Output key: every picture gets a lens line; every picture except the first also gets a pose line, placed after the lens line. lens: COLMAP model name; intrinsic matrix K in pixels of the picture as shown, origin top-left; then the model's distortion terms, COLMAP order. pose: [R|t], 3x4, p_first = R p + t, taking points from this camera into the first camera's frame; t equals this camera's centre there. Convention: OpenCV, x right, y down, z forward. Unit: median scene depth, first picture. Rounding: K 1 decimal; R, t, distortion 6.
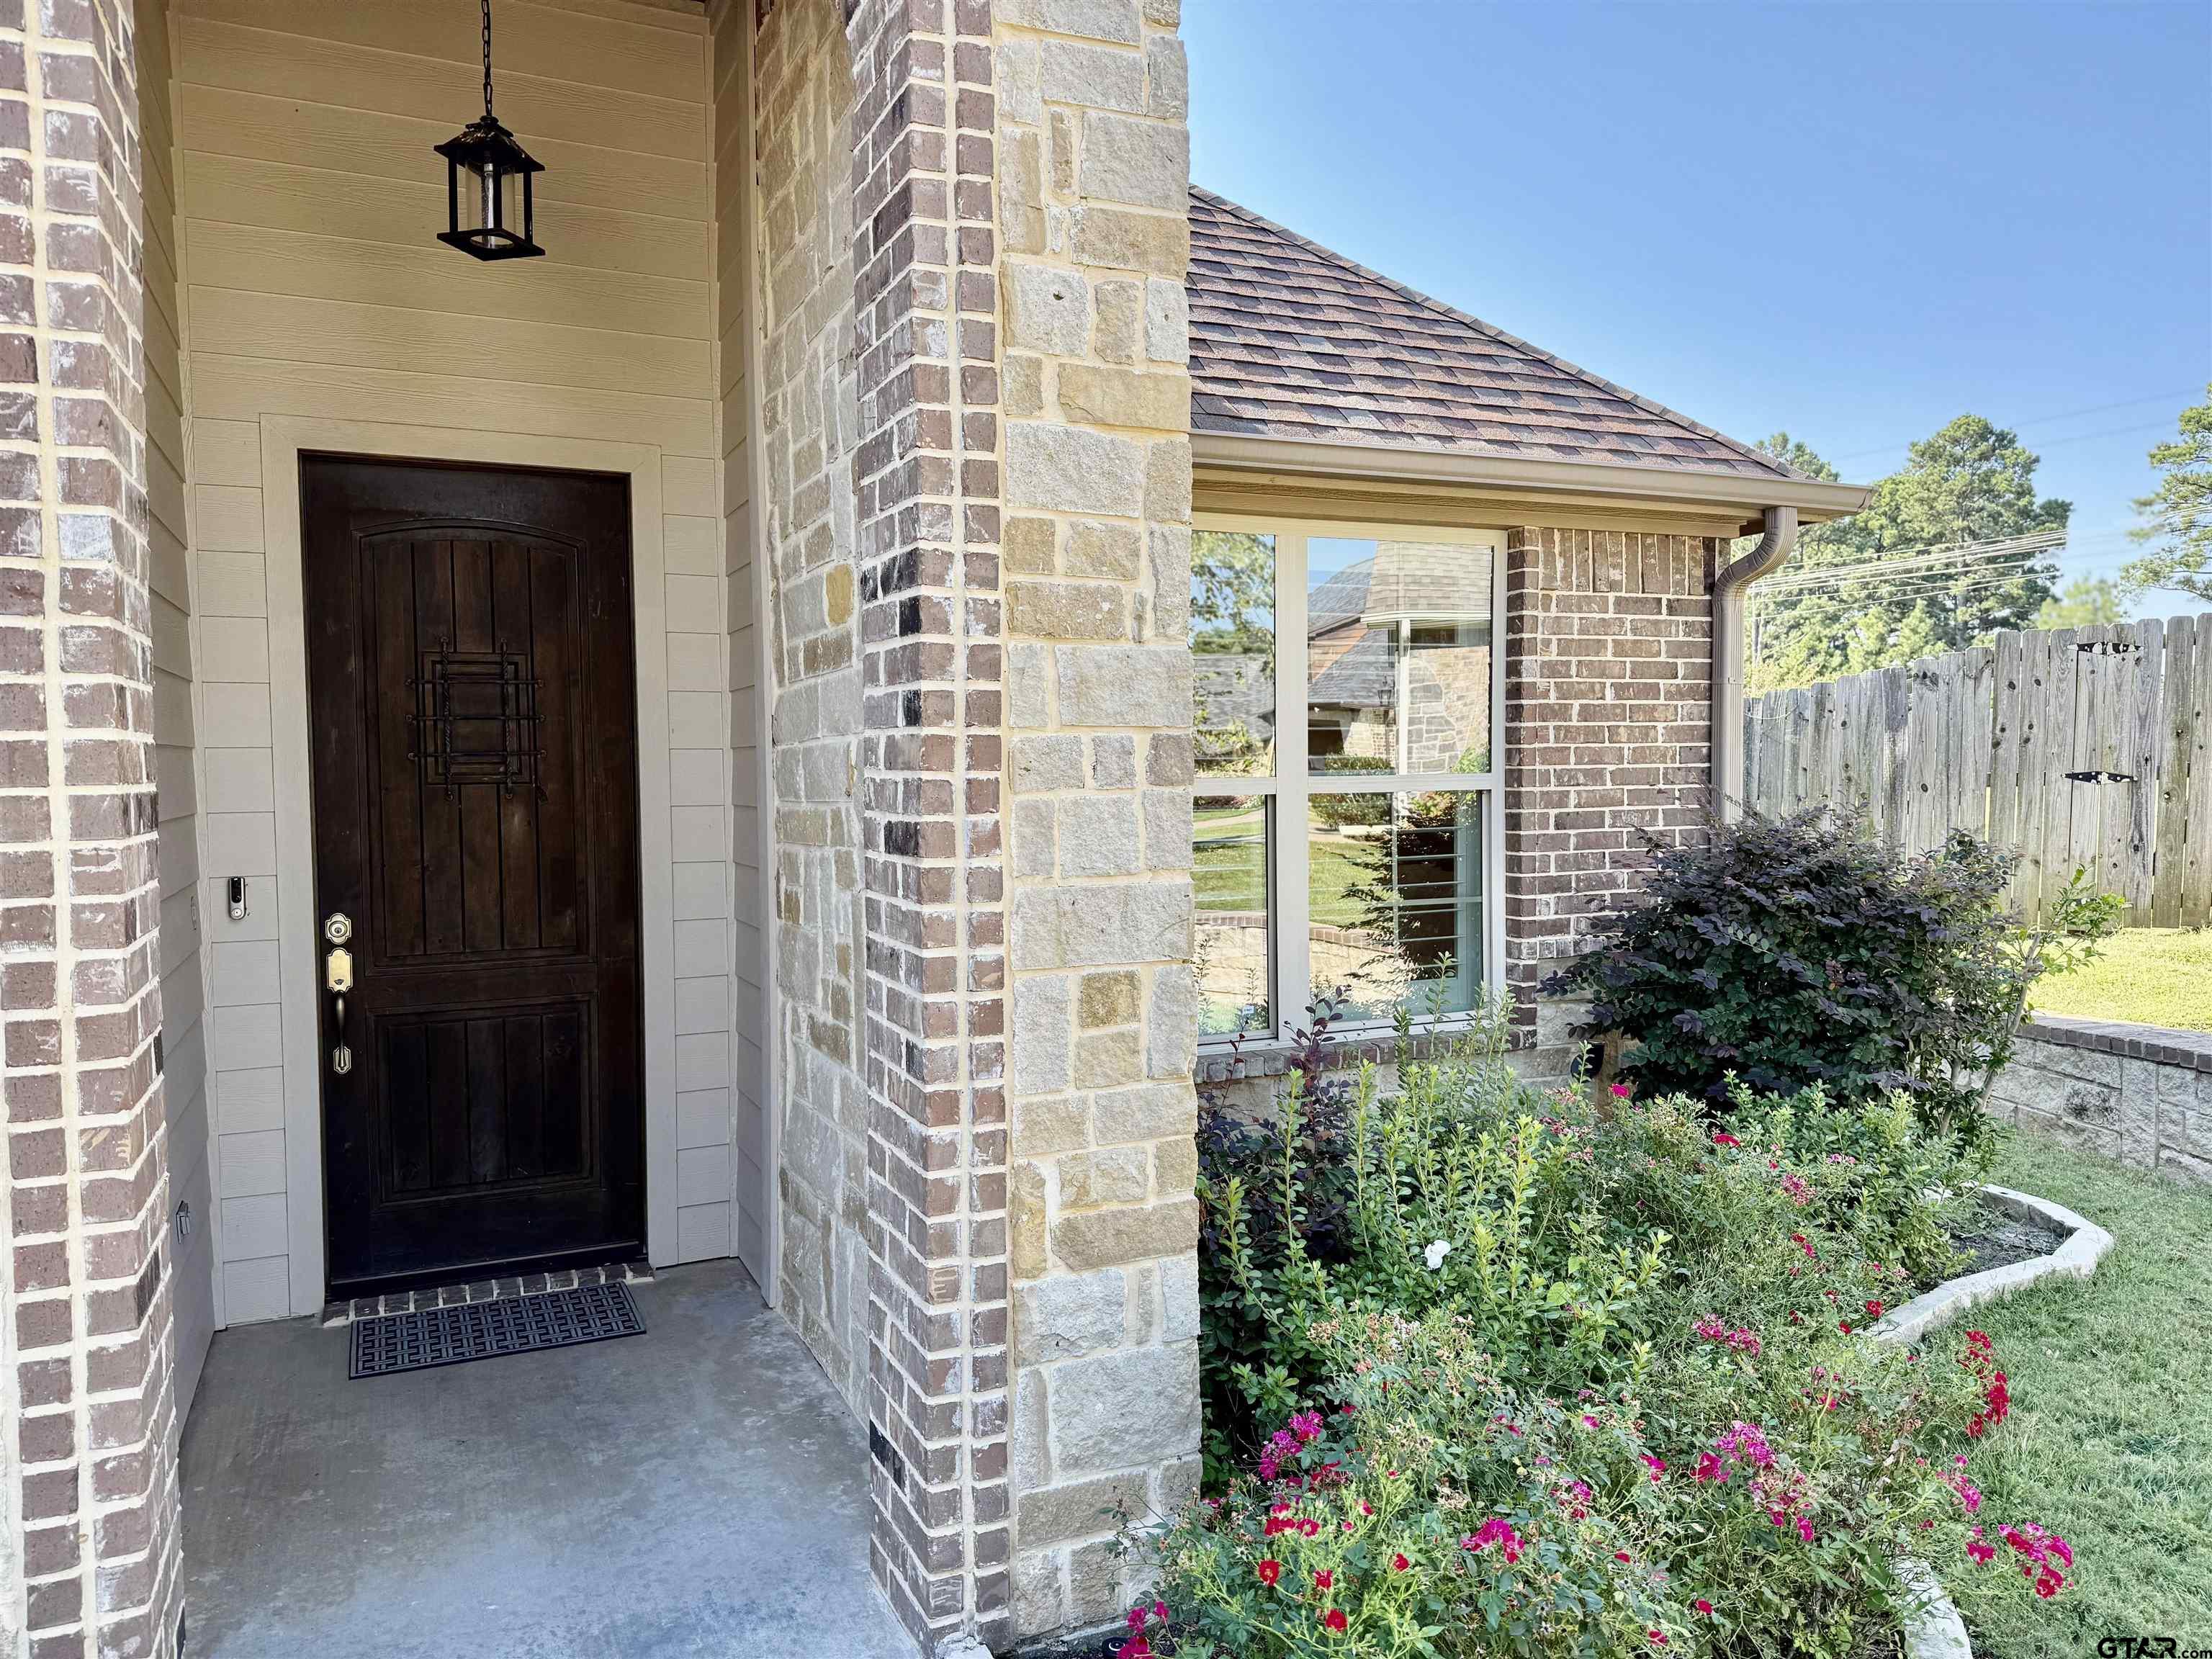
lens RADIAL K [[1544.0, 0, 1125.1], [0, 1544.0, 835.2], [0, 0, 1]] dist [0.077289, -0.081880]
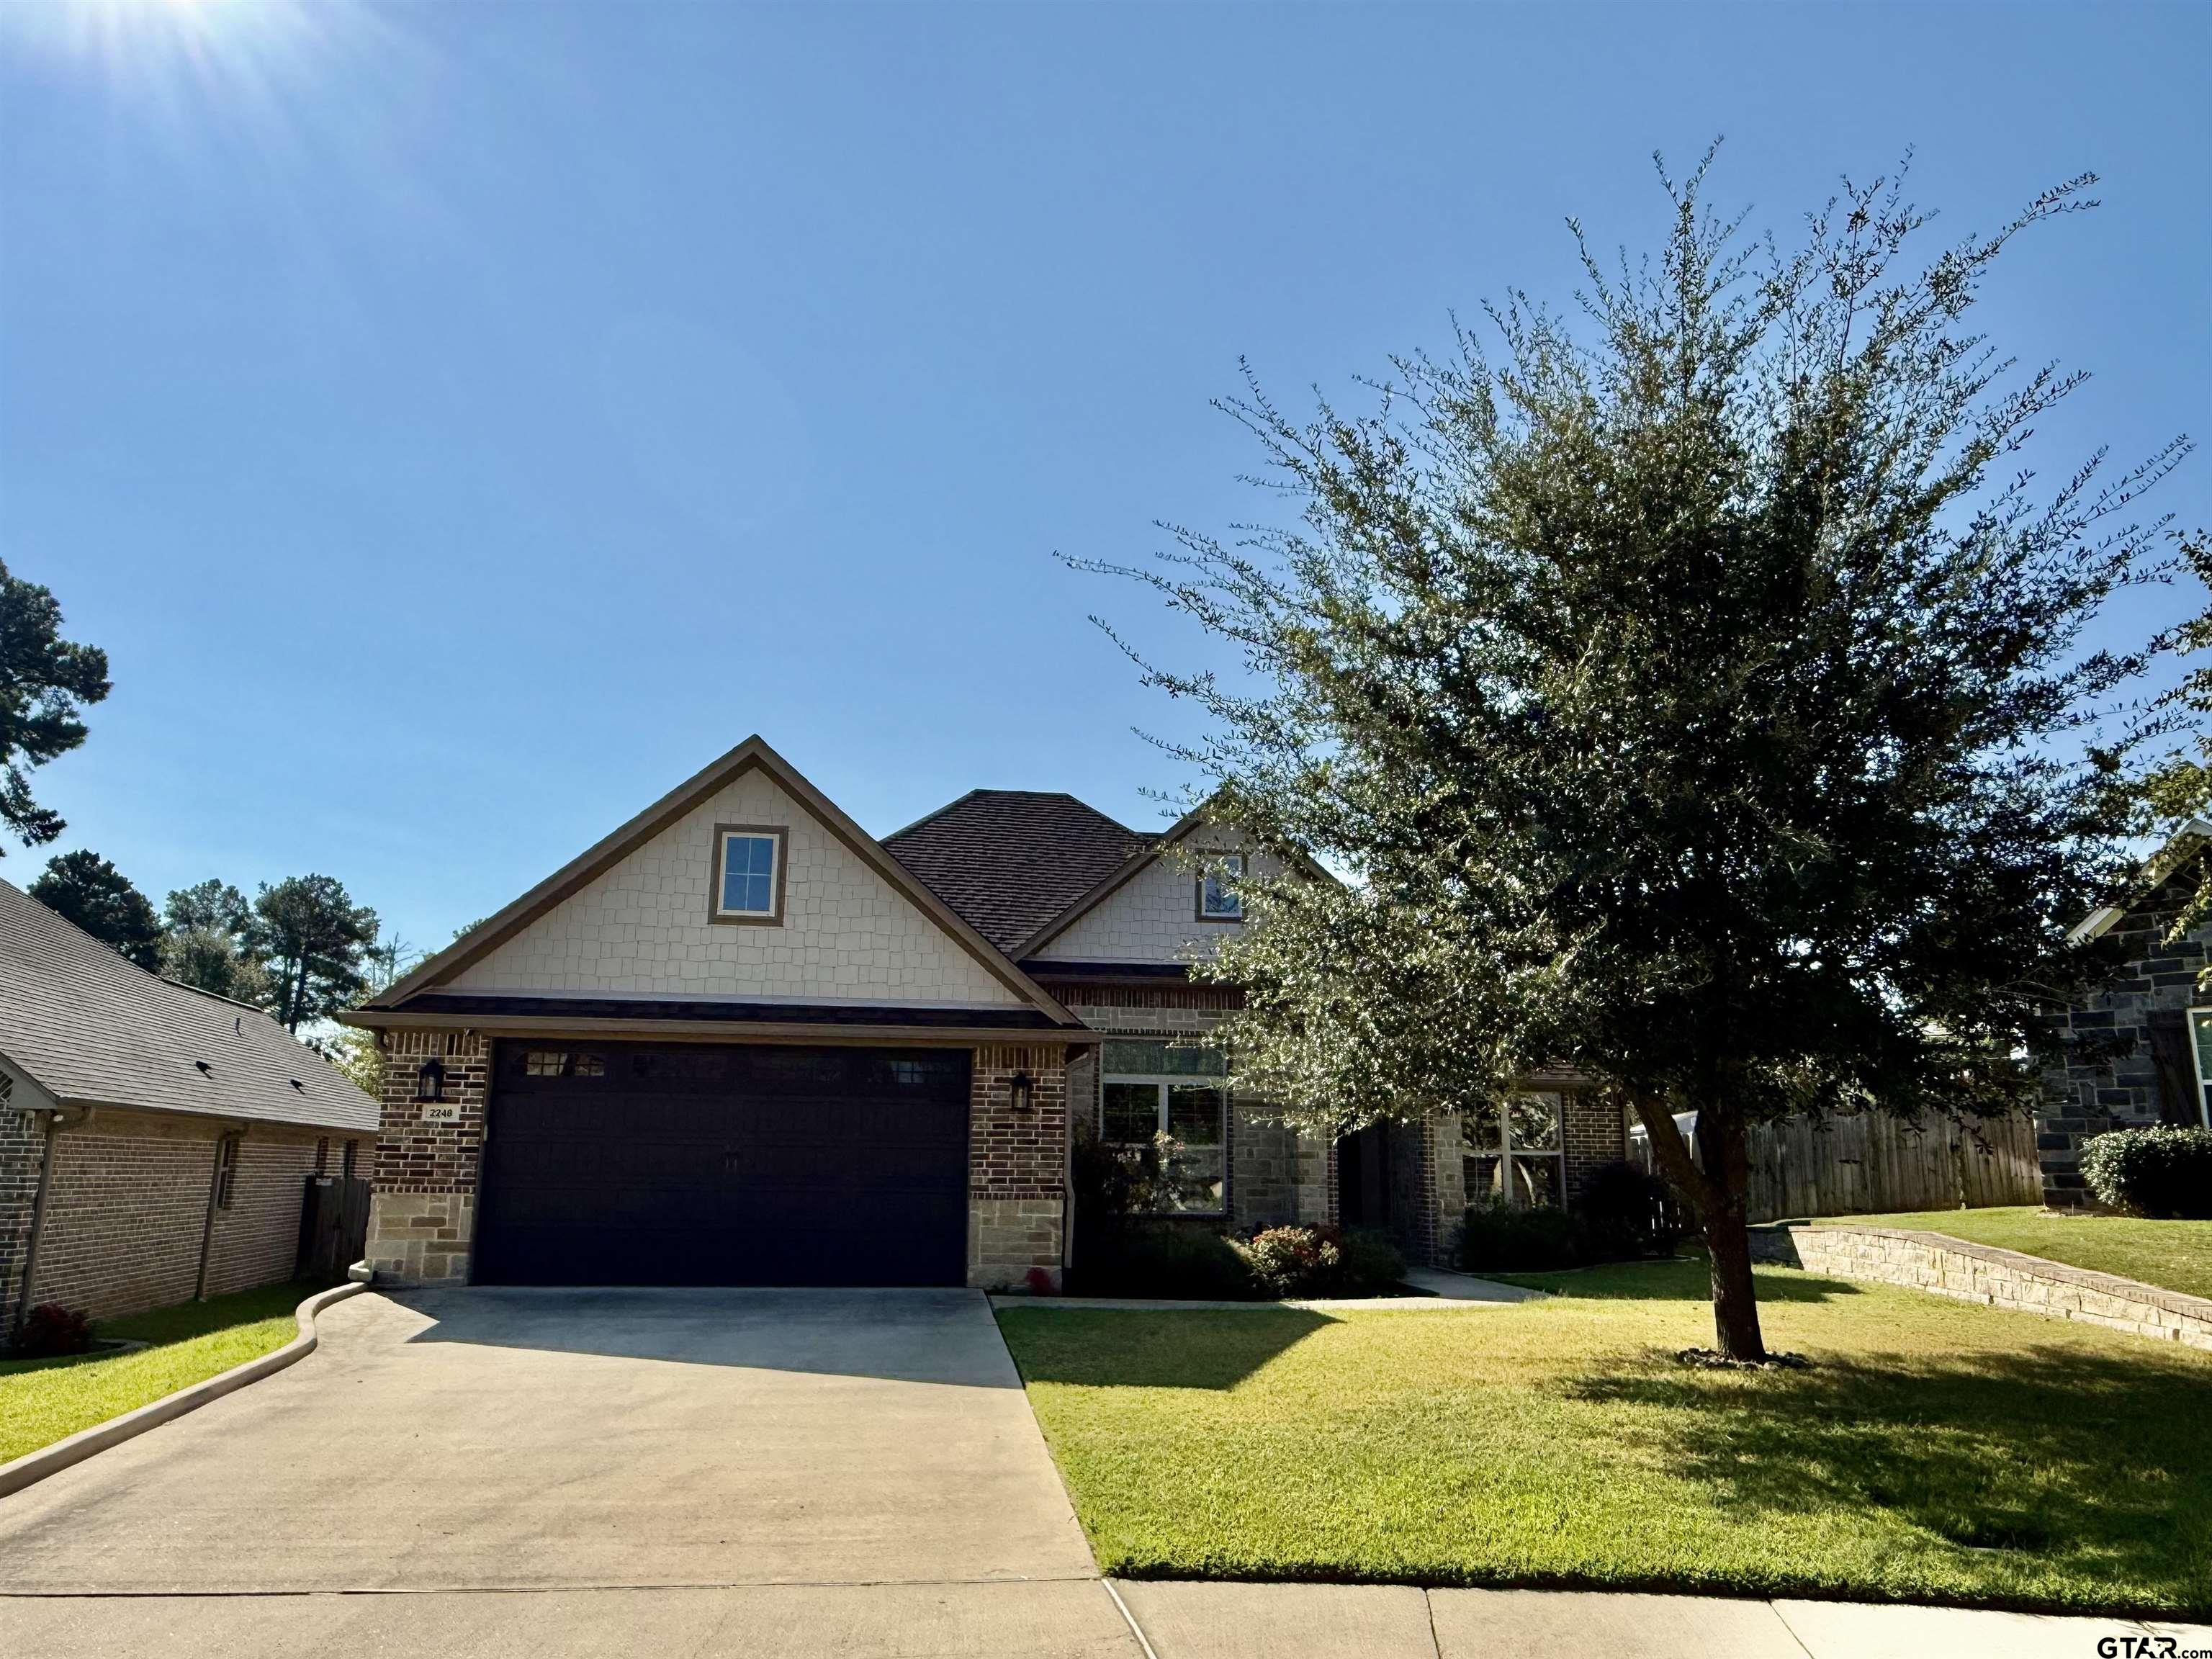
lens RADIAL K [[1497.5, 0, 1112.6], [0, 1497.5, 847.1], [0, 0, 1]] dist [0.001247, -0.002908]
pose [[0.952393, -0.045389, -0.301475, 0.661709], [-0.033273, 0.967474, -0.250773, 0.417968], [0.303051, 0.248866, 0.919905, -6.240811]]
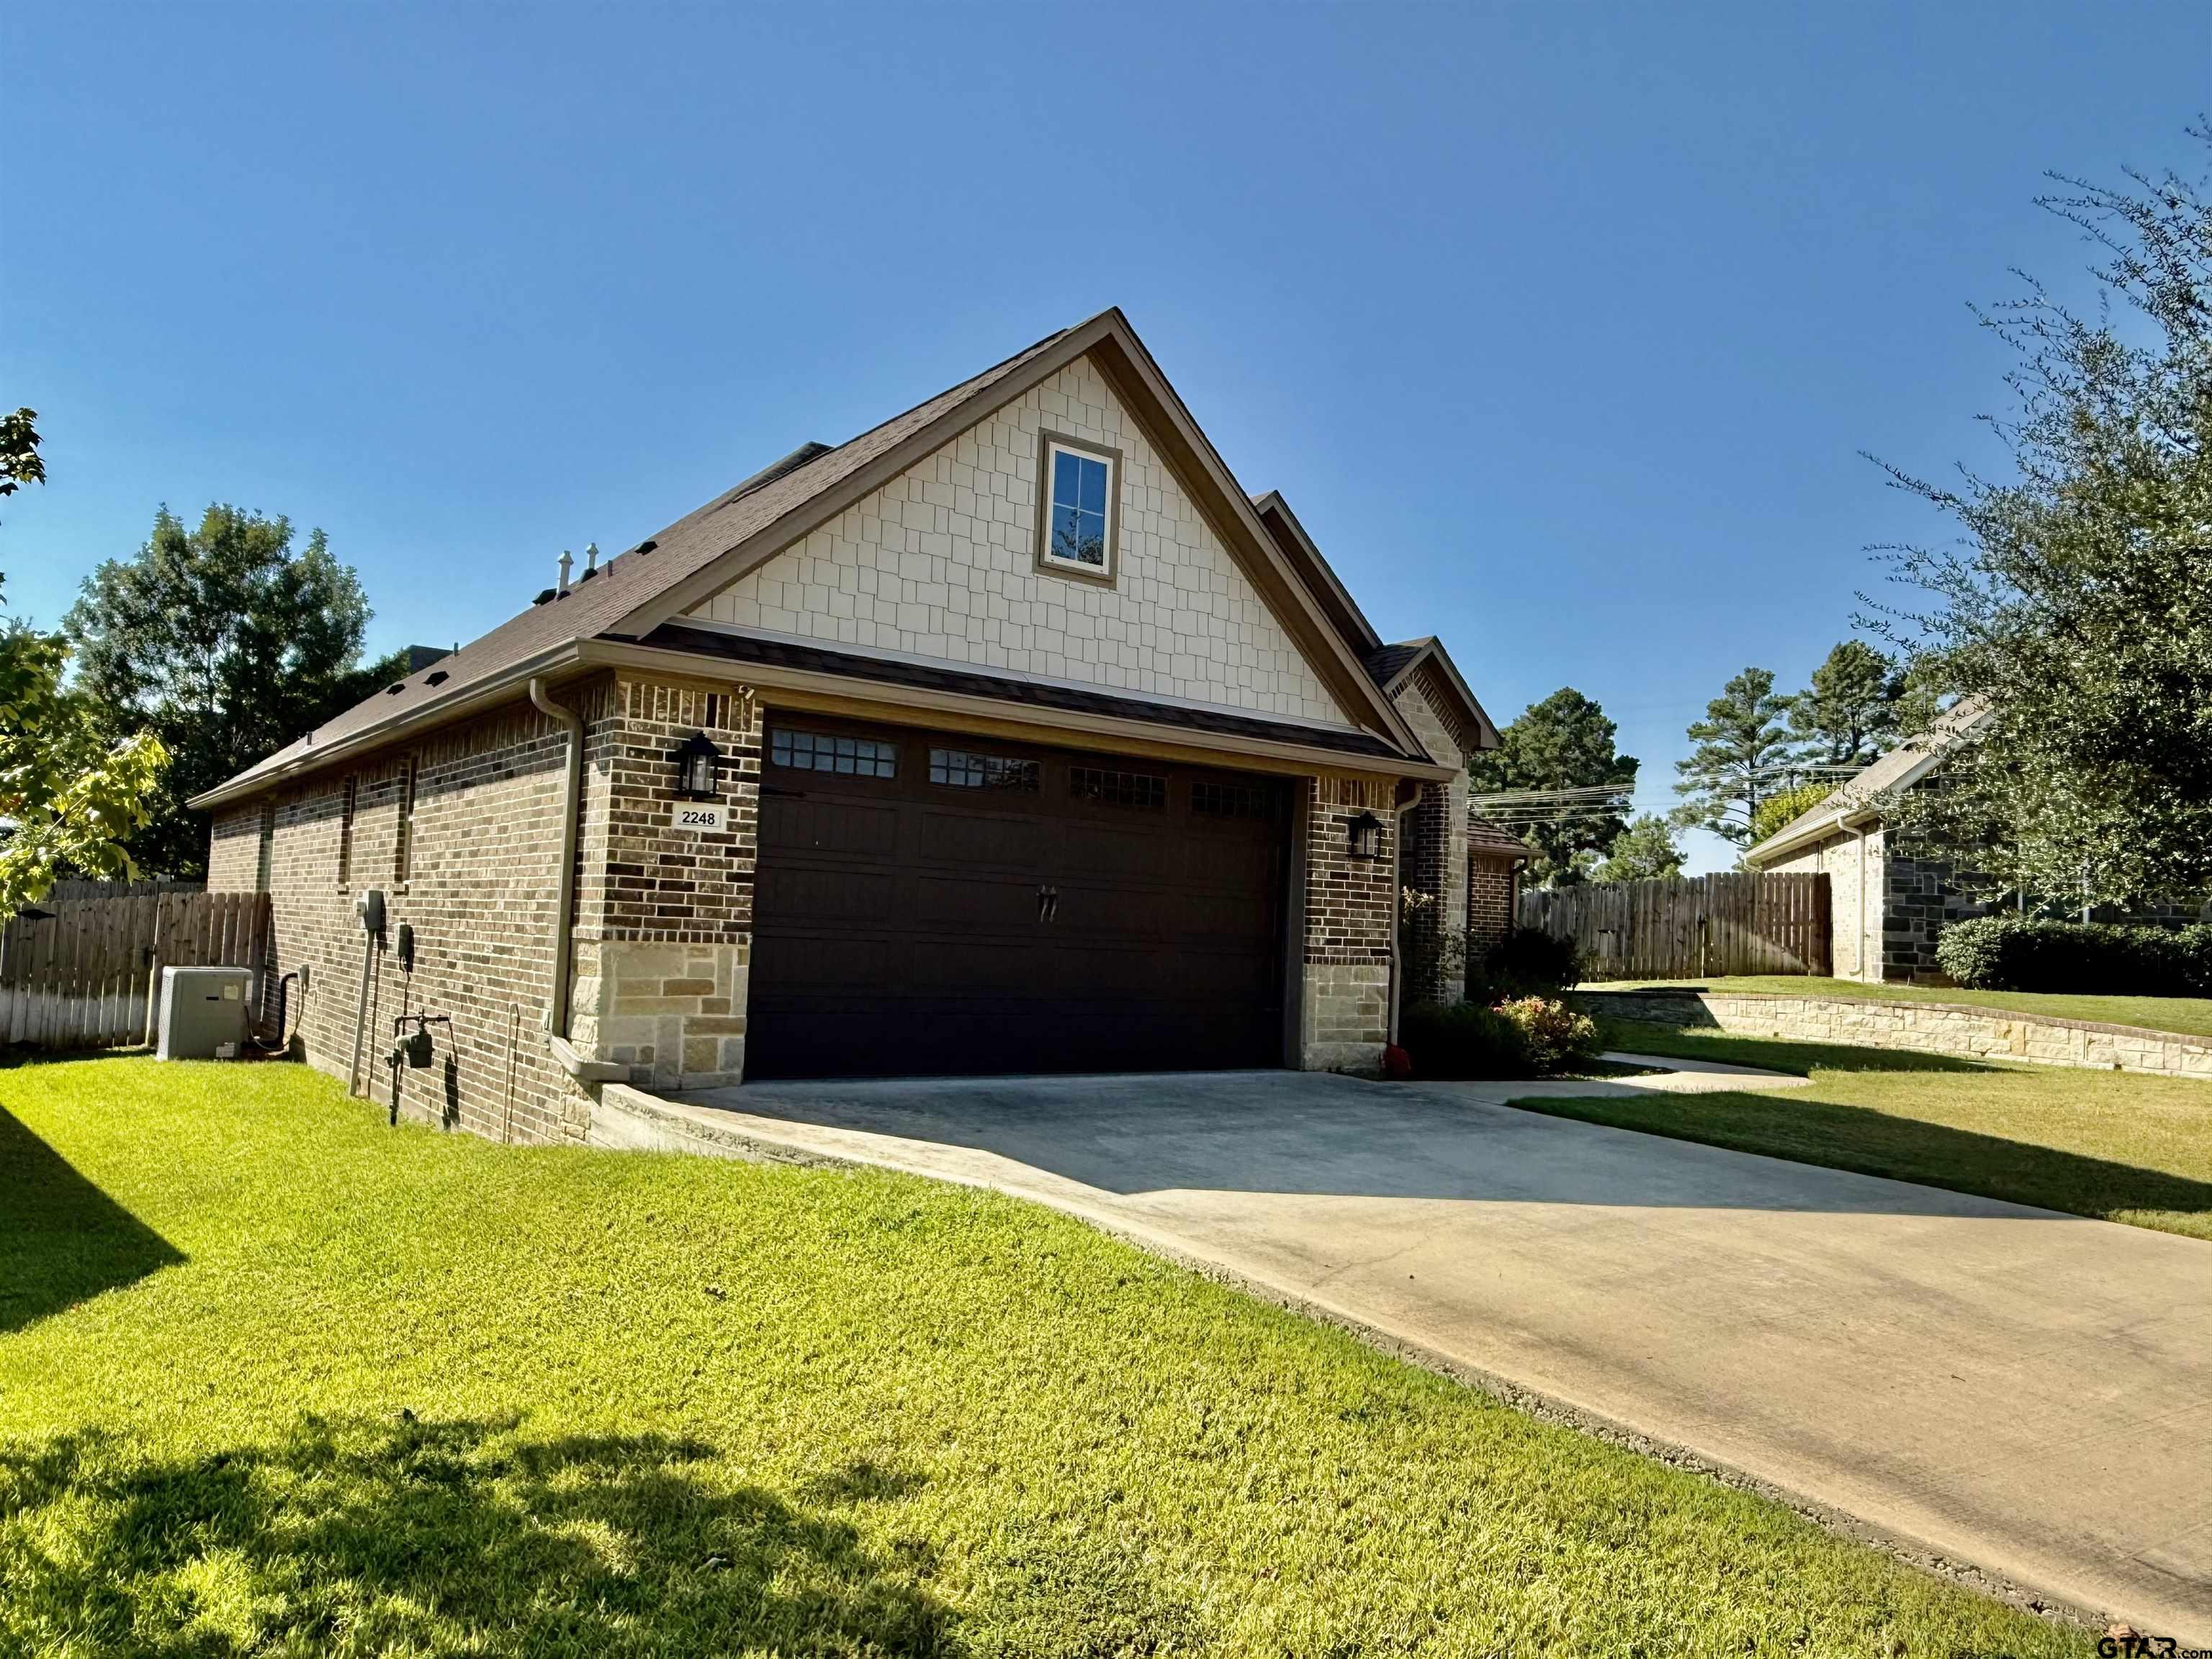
lens RADIAL K [[1497.5, 0, 1086.9], [0, 1497.5, 842.9], [0, 0, 1]] dist [0.001247, -0.002908]
pose [[0.981808, 0.061163, 0.179756, -2.859758], [-0.042663, 0.993552, -0.105040, 0.444121], [-0.185022, 0.095460, 0.978087, -5.284227]]
